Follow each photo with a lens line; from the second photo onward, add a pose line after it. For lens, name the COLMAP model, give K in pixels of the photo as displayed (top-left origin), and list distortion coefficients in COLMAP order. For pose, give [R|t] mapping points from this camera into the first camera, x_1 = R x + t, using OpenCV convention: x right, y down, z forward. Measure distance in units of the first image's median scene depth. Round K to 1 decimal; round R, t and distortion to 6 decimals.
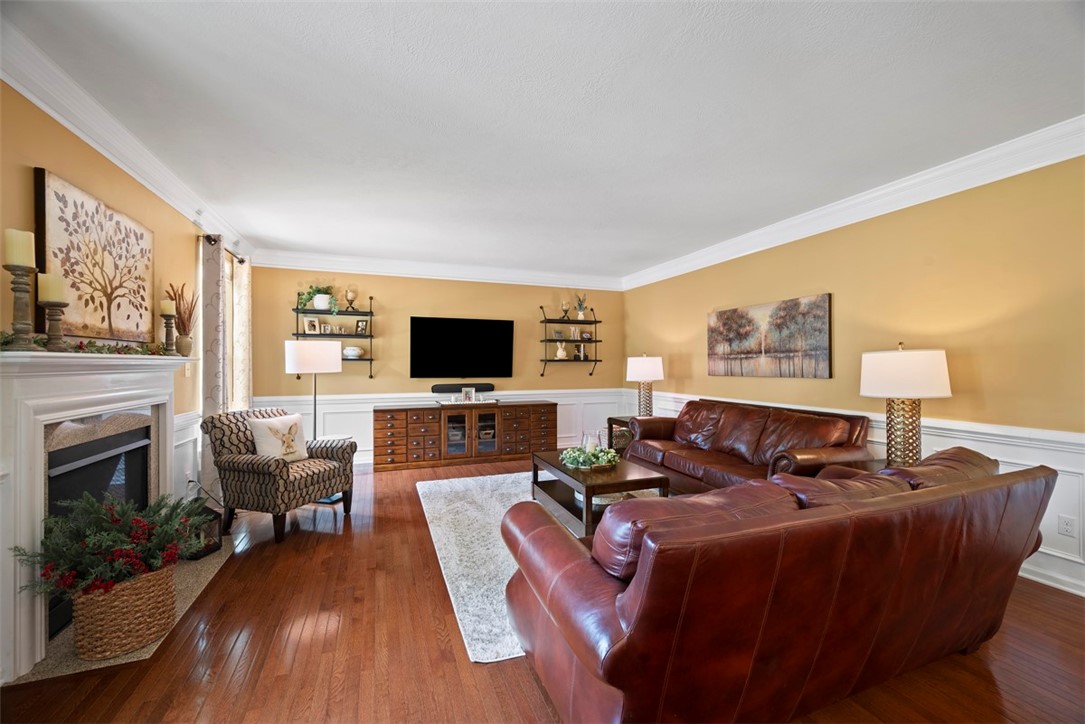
lens RADIAL K [[430.0, 0, 536.4], [0, 430.0, 362.0], [0, 0, 1]] dist [-0.004934, 0.000473]
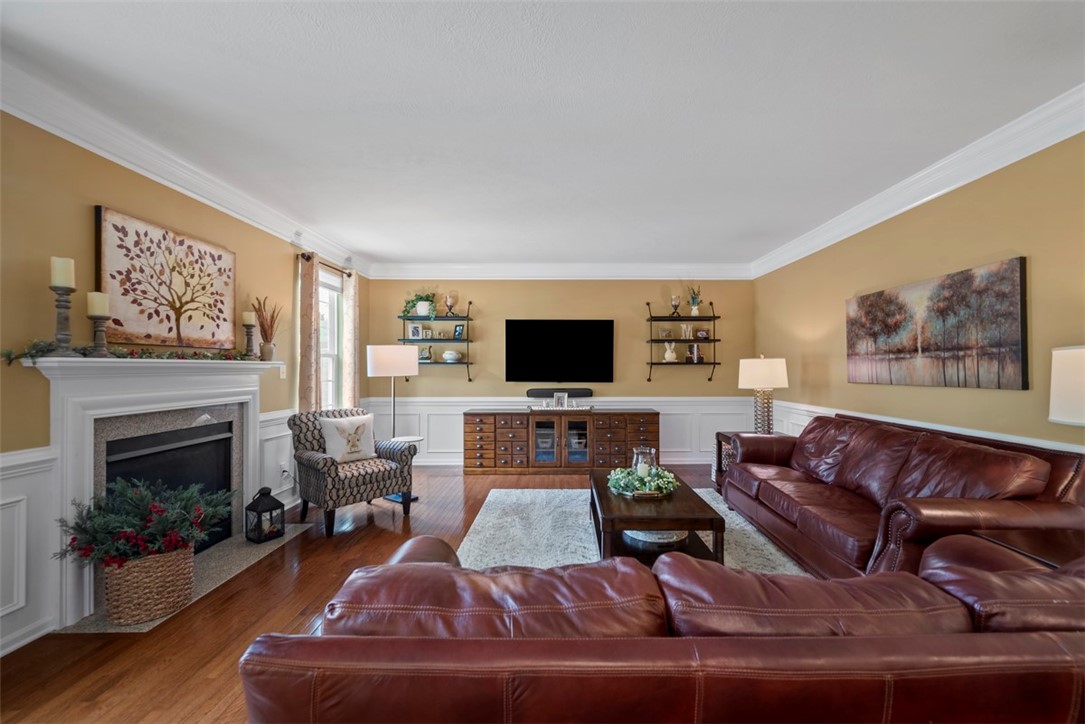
lens RADIAL K [[430.0, 0, 557.8], [0, 430.0, 363.5], [0, 0, 1]] dist [-0.004934, 0.000473]
pose [[0.939688, -0.003424, -0.342016, 0.182258], [0.001887, 0.999987, -0.004827, 0.000345], [0.342028, 0.003891, 0.939682, 0.120839]]
